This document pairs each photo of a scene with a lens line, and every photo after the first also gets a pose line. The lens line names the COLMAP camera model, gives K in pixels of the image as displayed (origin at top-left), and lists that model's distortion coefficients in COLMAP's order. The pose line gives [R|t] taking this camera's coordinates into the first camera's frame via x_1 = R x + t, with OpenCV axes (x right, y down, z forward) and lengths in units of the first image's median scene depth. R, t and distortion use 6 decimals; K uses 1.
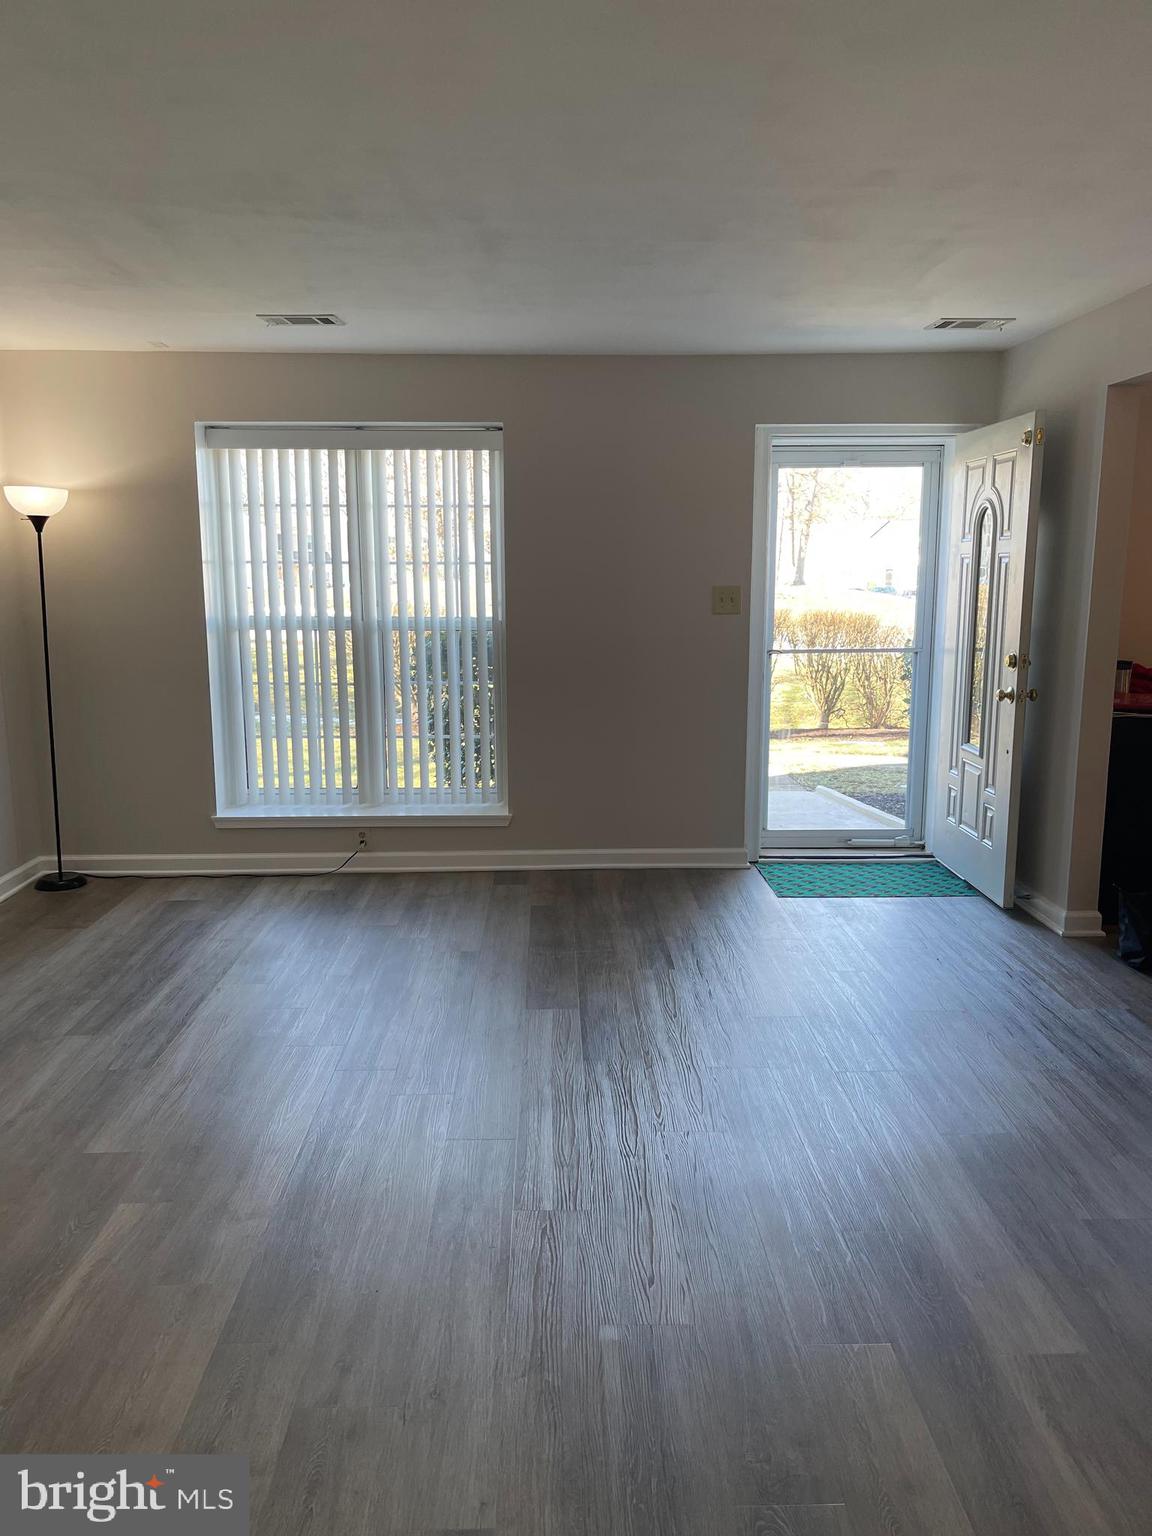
lens RADIAL K [[1170.3, 0, 572.0], [0, 1170.3, 762.2], [0, 0, 1]] dist [0.054140, -0.064433]
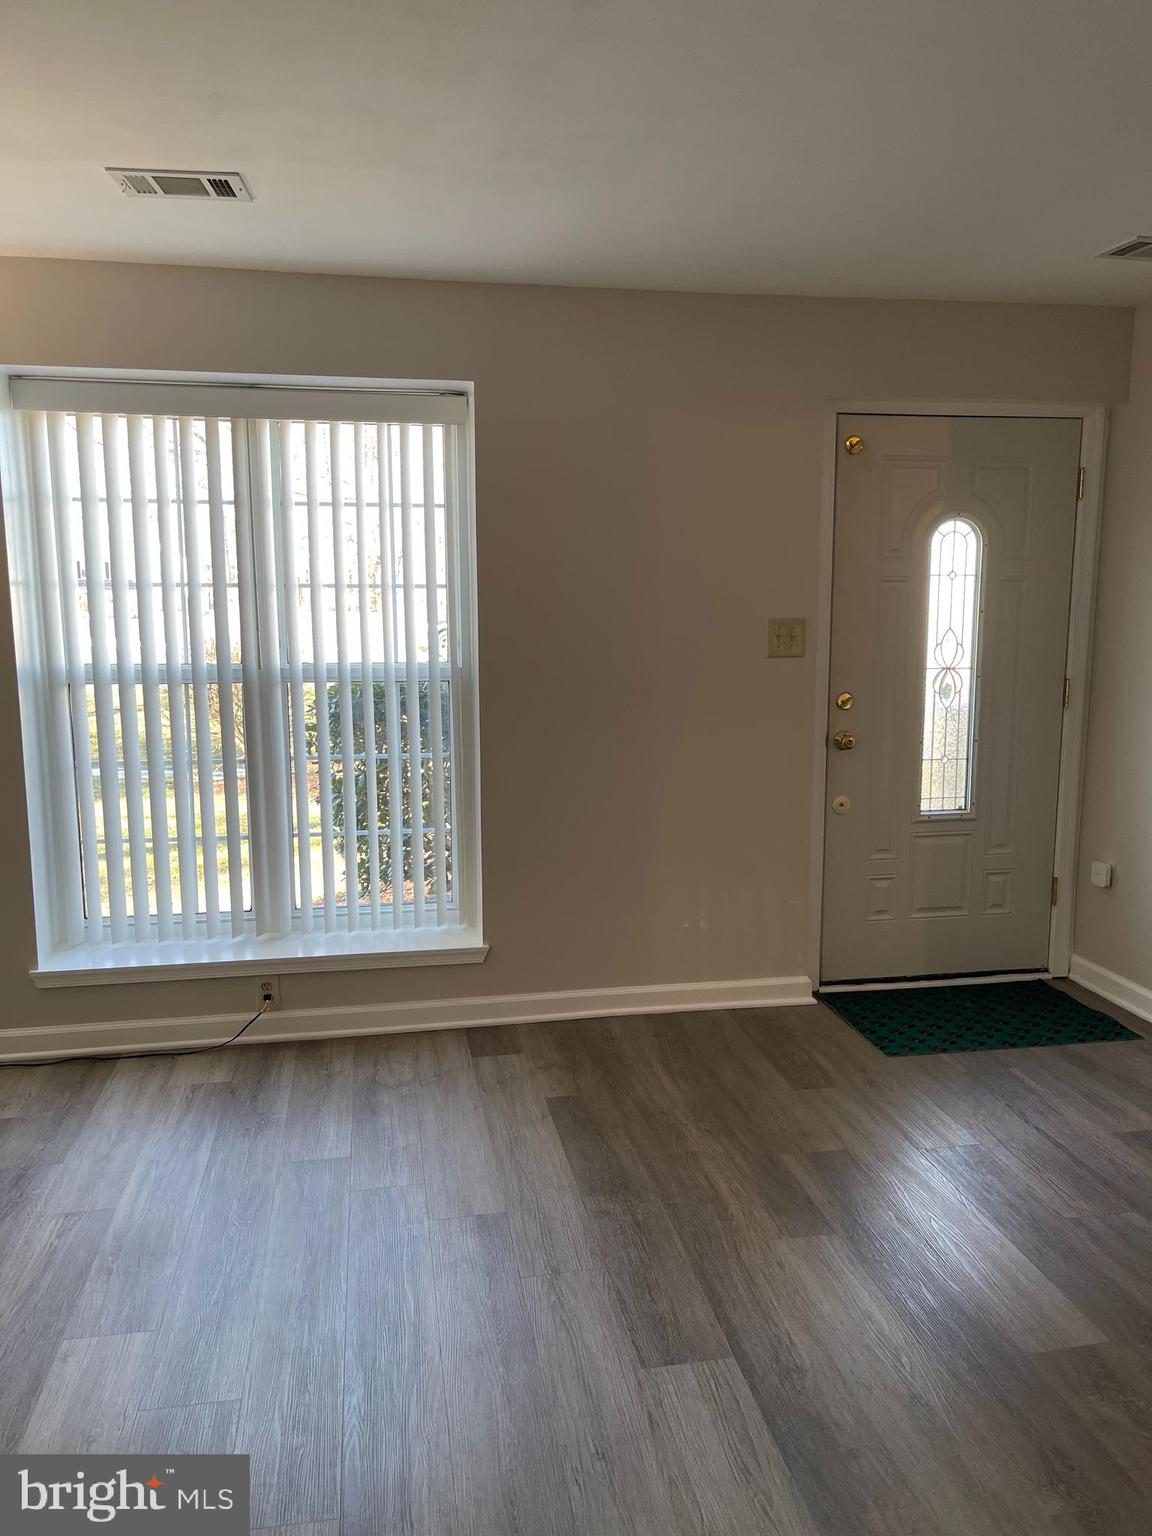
lens RADIAL K [[1170.3, 0, 577.2], [0, 1170.3, 772.7], [0, 0, 1]] dist [0.054140, -0.064433]
pose [[0.988047, -0.021941, 0.152584, -0.103566], [0.023858, 0.999658, -0.010746, -0.049978], [-0.152296, 0.014258, 0.988232, 0.302092]]
